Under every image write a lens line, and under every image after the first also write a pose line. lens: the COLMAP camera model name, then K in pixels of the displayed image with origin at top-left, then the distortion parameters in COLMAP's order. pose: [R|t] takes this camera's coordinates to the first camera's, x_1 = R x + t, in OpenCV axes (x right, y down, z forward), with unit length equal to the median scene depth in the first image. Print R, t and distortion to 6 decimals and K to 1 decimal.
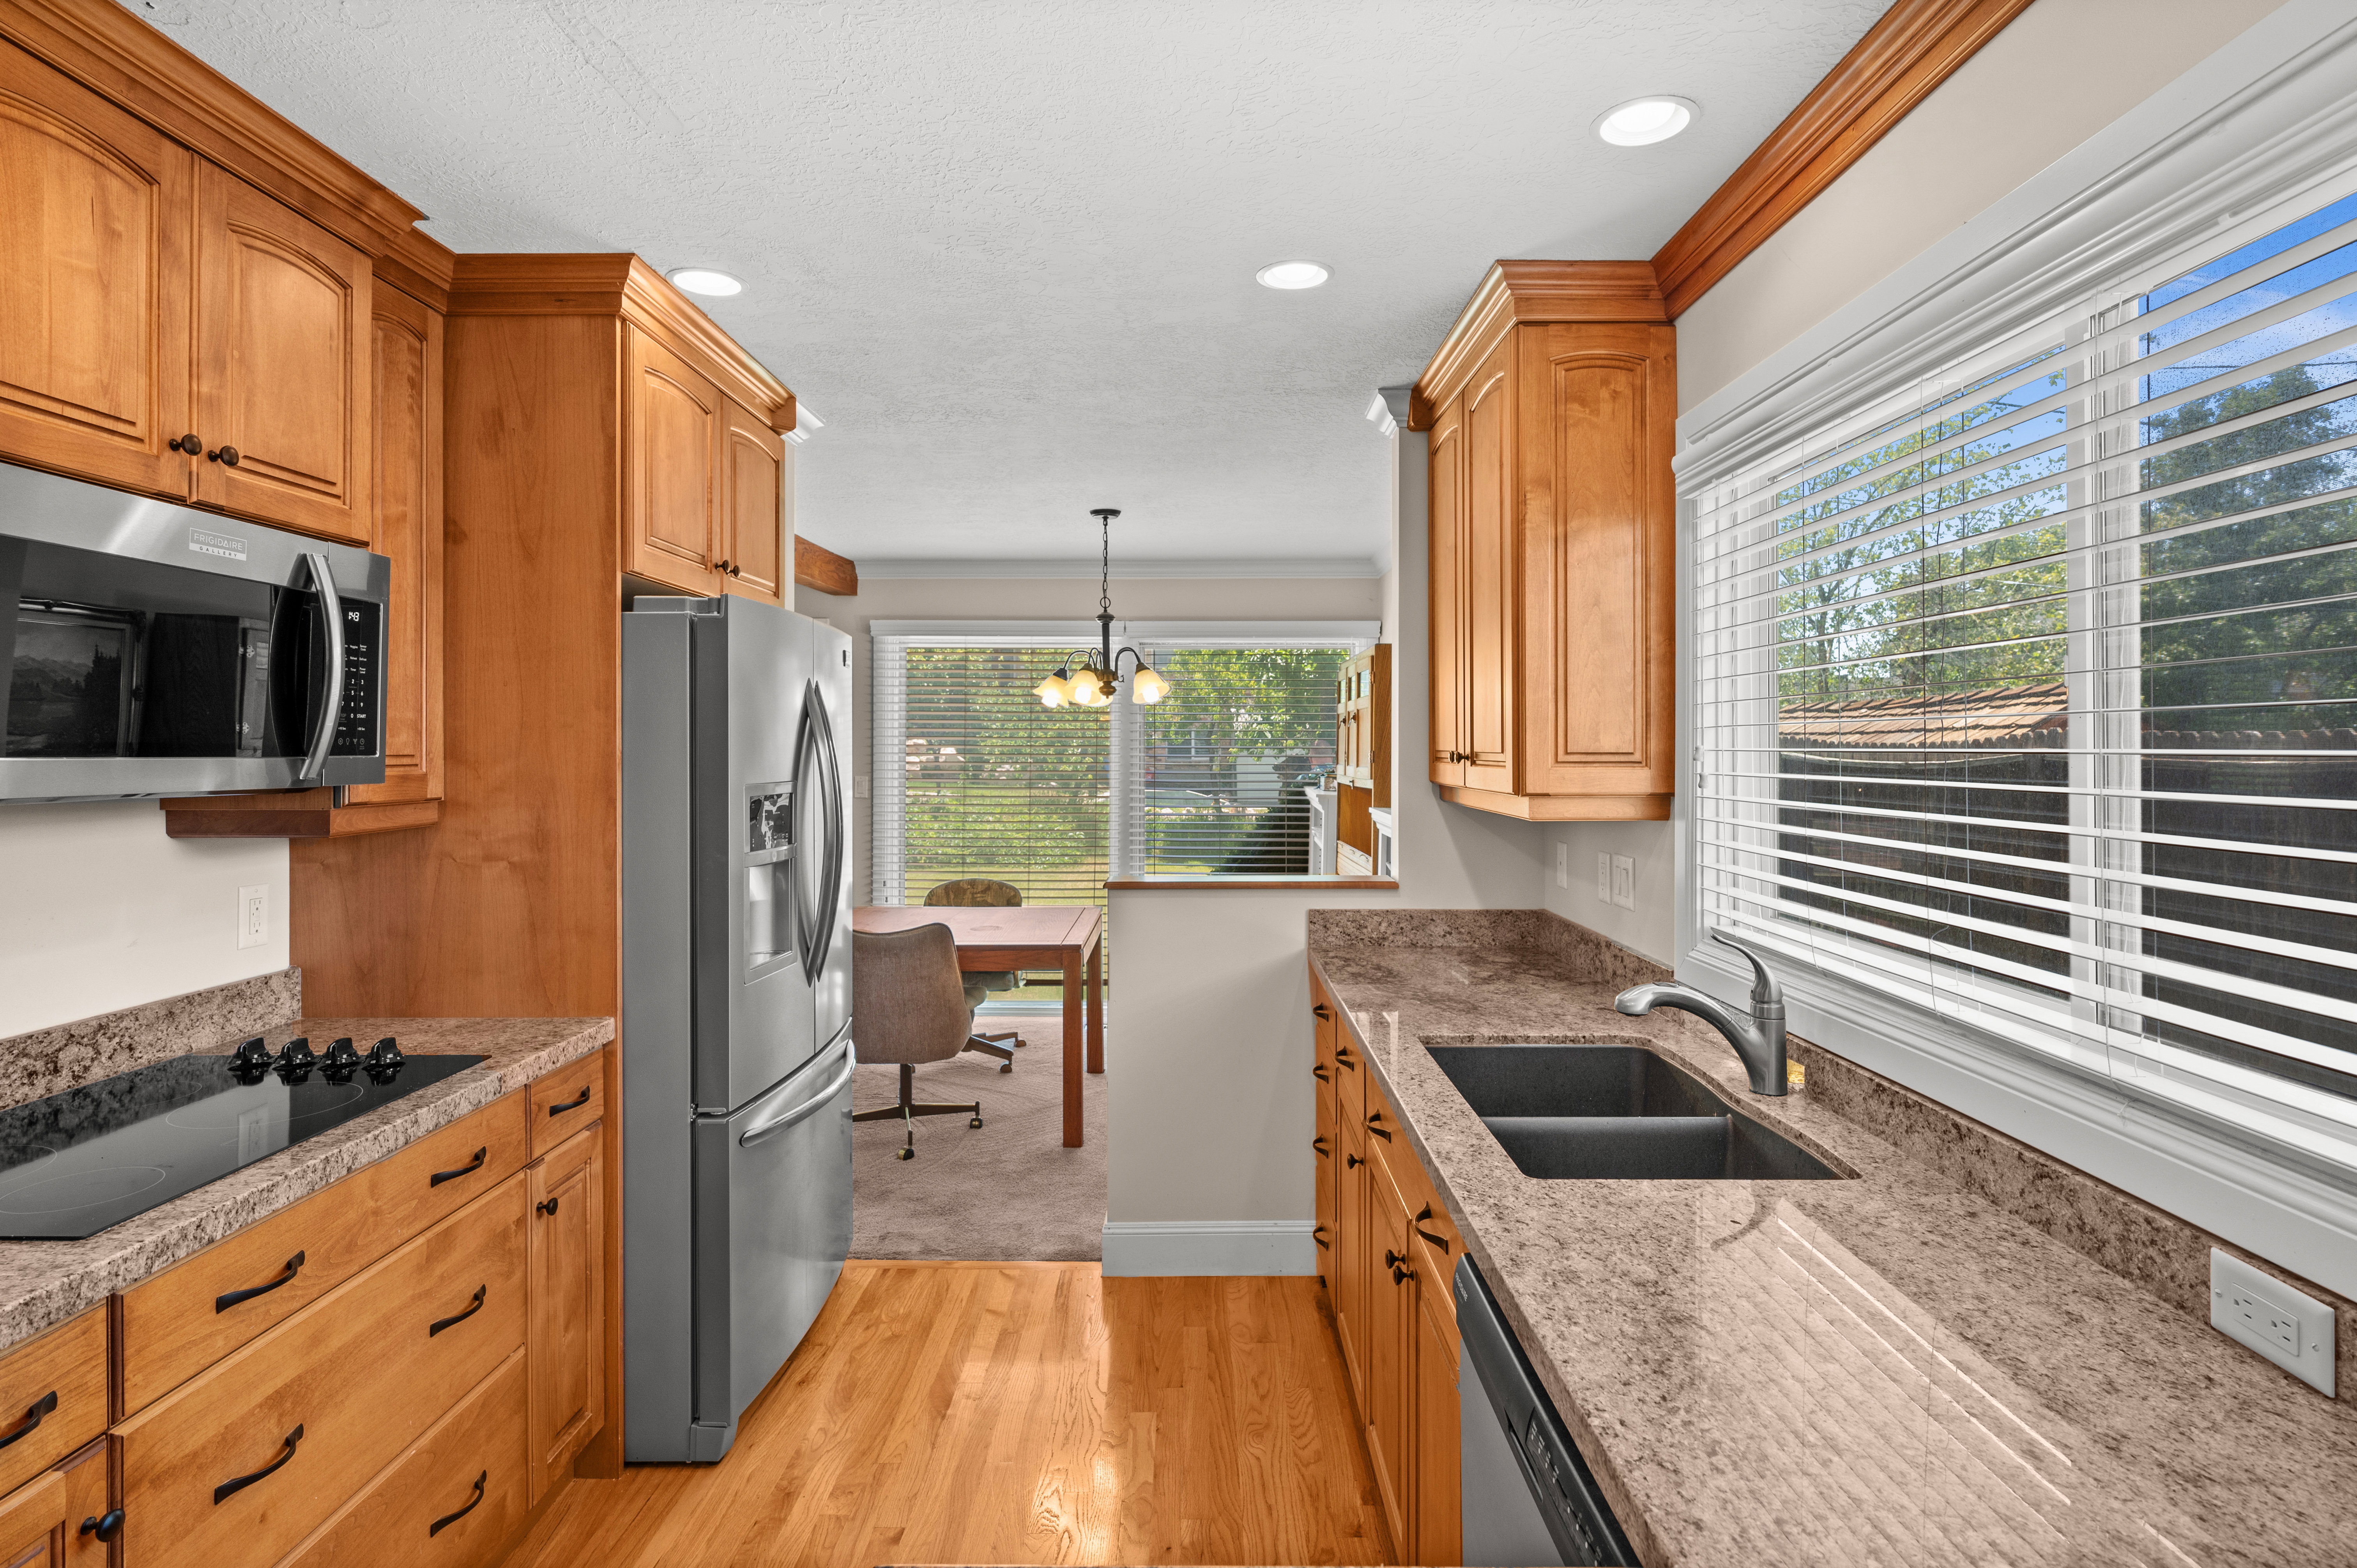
lens RADIAL K [[1196.1, 0, 1183.3], [0, 1196.1, 740.5], [0, 0, 1]] dist [-0.002427, 0.000185]
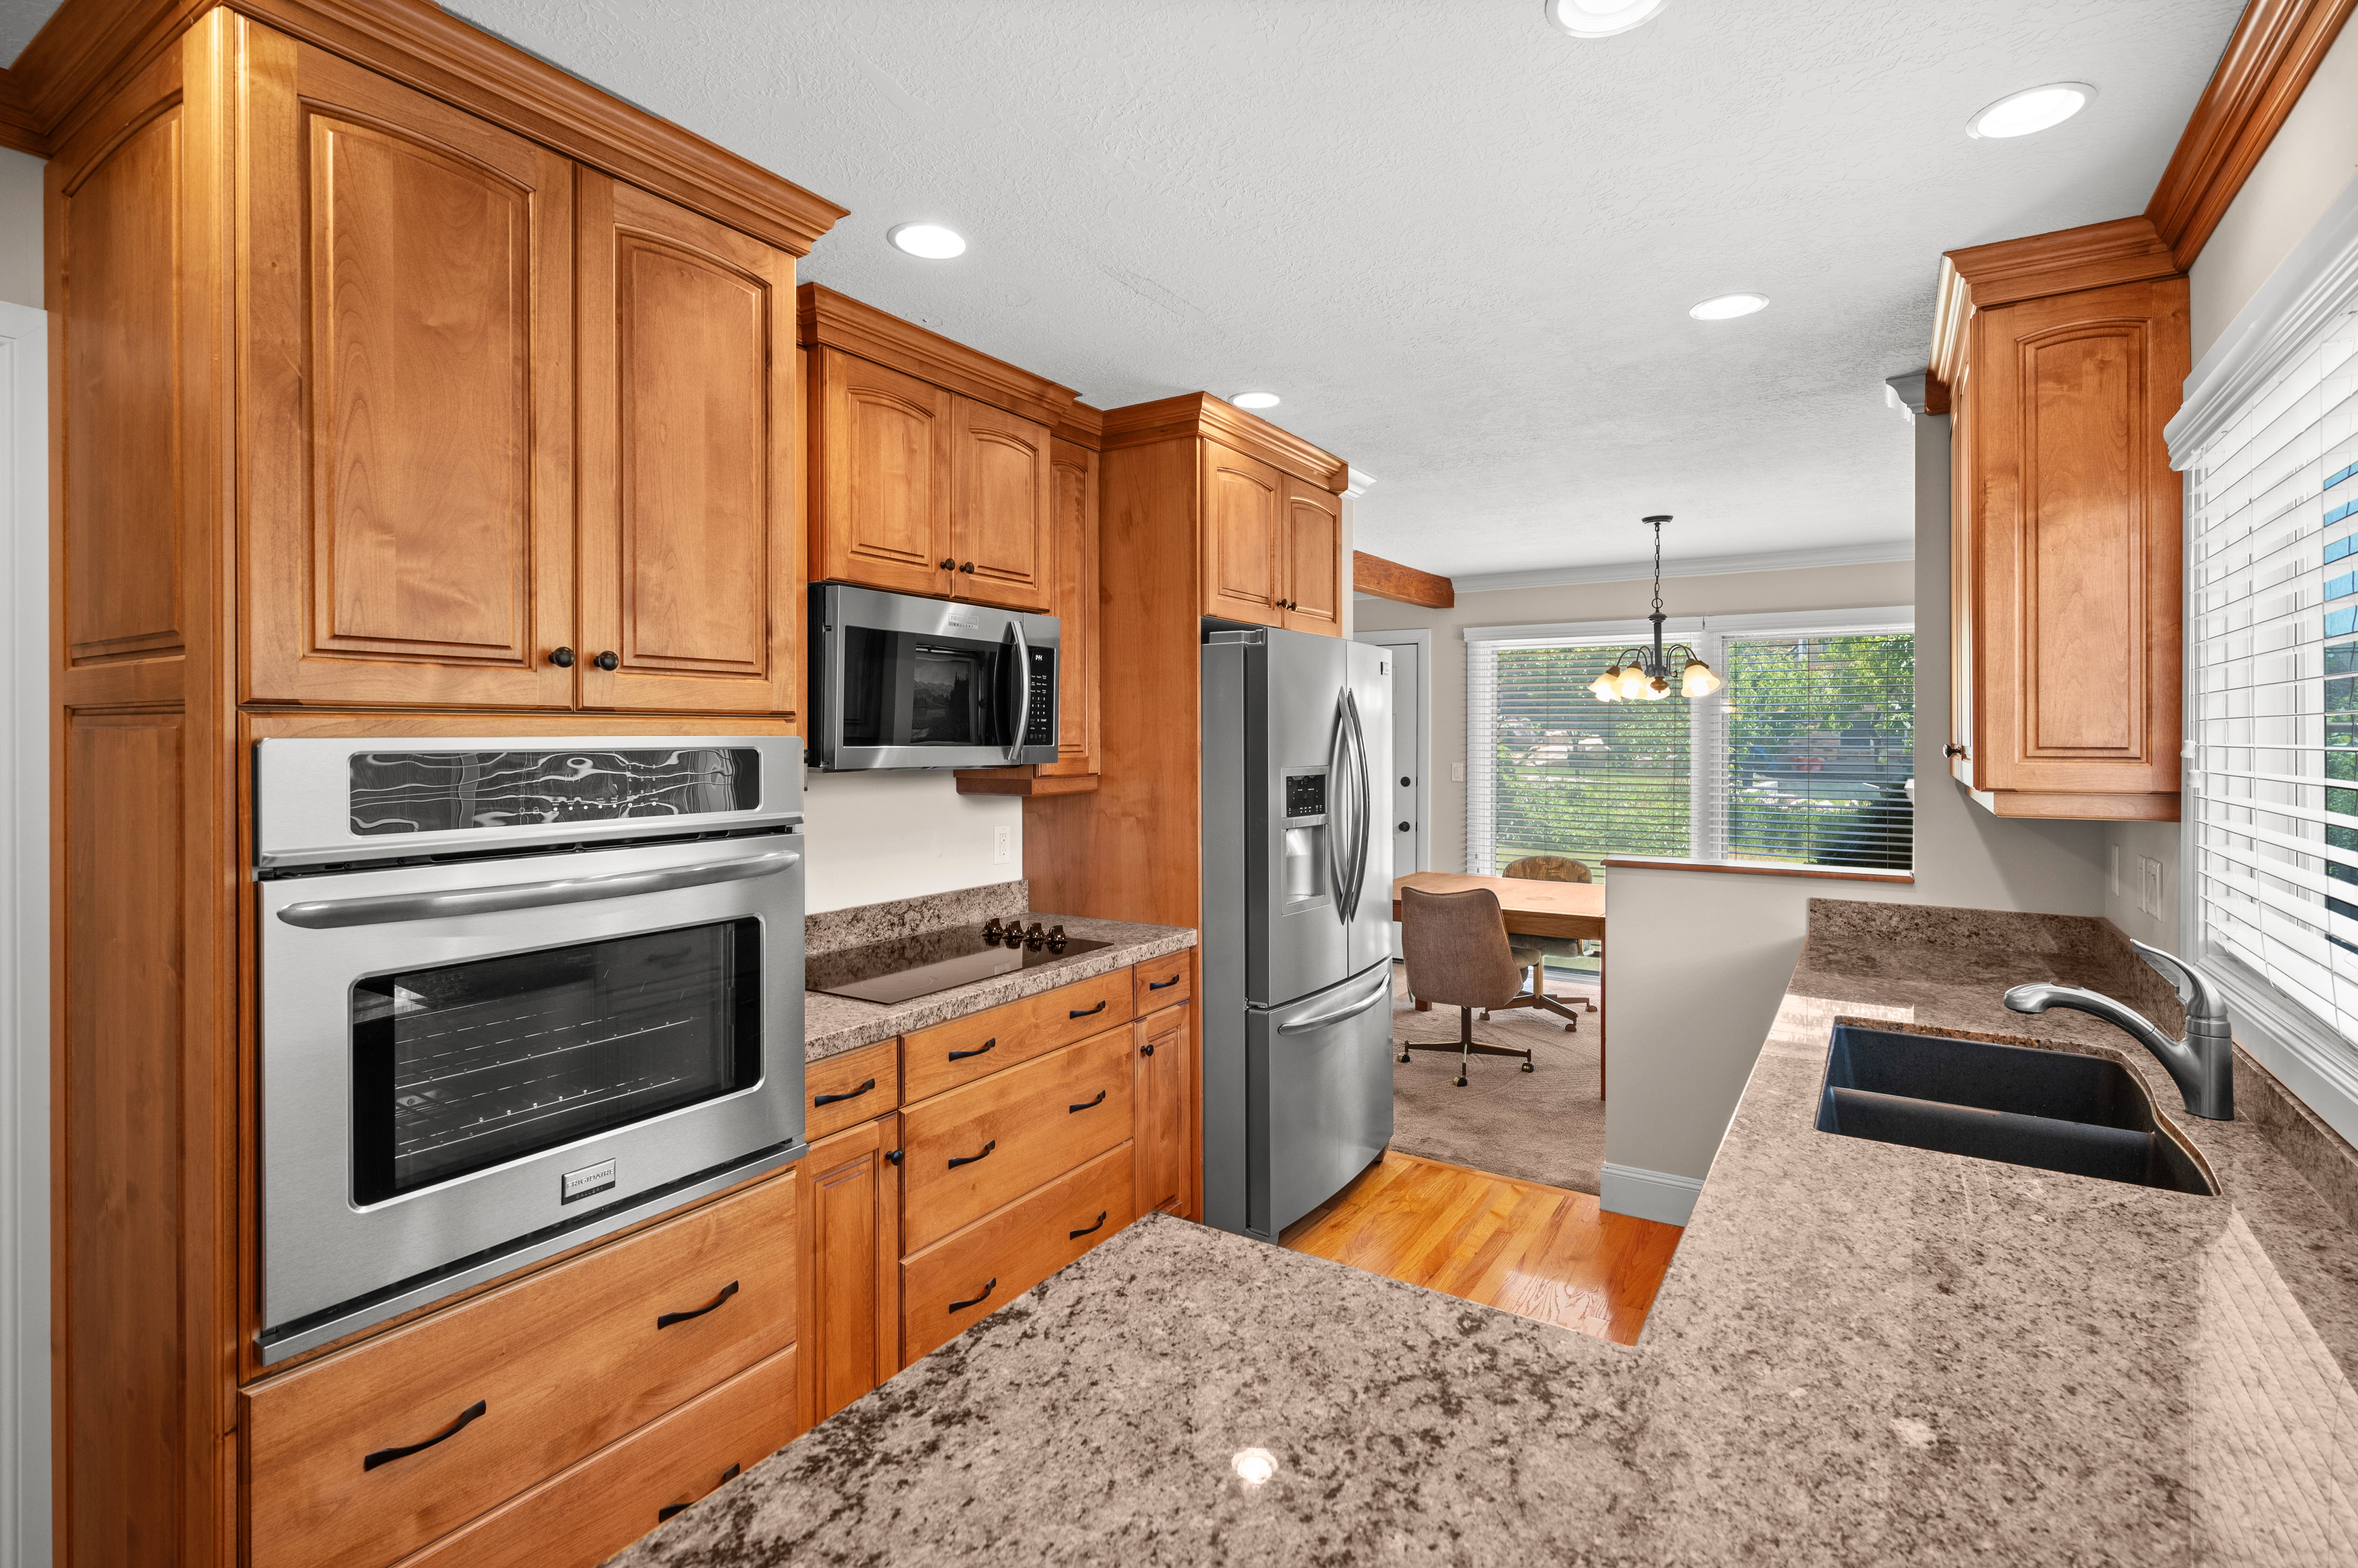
lens RADIAL K [[1100.5, 0, 1190.8], [0, 1100.5, 736.2], [0, 0, 1]] dist [-0.002388, -0.000528]
pose [[0.845536, 0.000065, -0.533919, 0.216614], [0.002816, 0.999986, 0.004582, -0.004559], [0.533911, -0.005378, 0.845524, -0.109654]]
